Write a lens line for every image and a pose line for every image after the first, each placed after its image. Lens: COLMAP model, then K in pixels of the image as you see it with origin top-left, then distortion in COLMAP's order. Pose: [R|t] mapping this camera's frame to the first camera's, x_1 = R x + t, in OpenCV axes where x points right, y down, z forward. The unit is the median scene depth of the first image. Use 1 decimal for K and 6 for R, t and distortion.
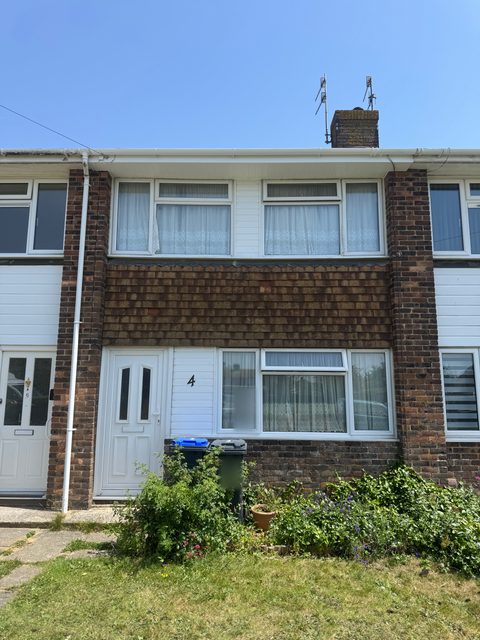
lens RADIAL K [[456.1, 0, 240.0], [0, 456.1, 320.0], [0, 0, 1]] dist [0.097954, -0.001198]
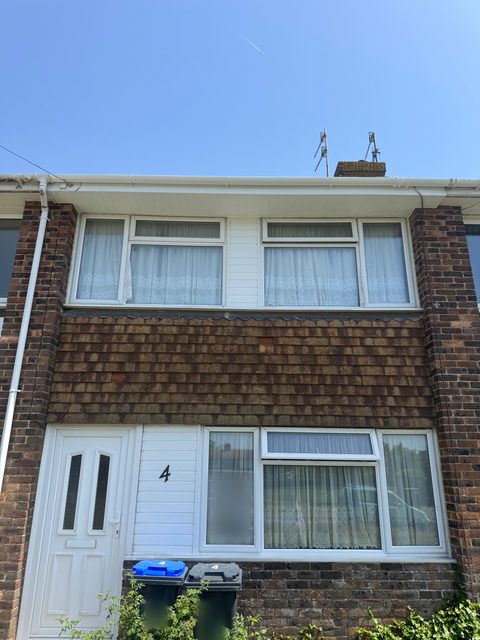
lens RADIAL K [[456.6, 0, 240.0], [0, 456.6, 320.0], [0, 0, 1]] dist [0.091588, -0.118908]
pose [[0.999809, 0.008780, 0.017477, -0.002894], [-0.005733, 0.985886, -0.167321, 0.015146], [-0.018699, 0.167189, 0.985748, 0.232789]]
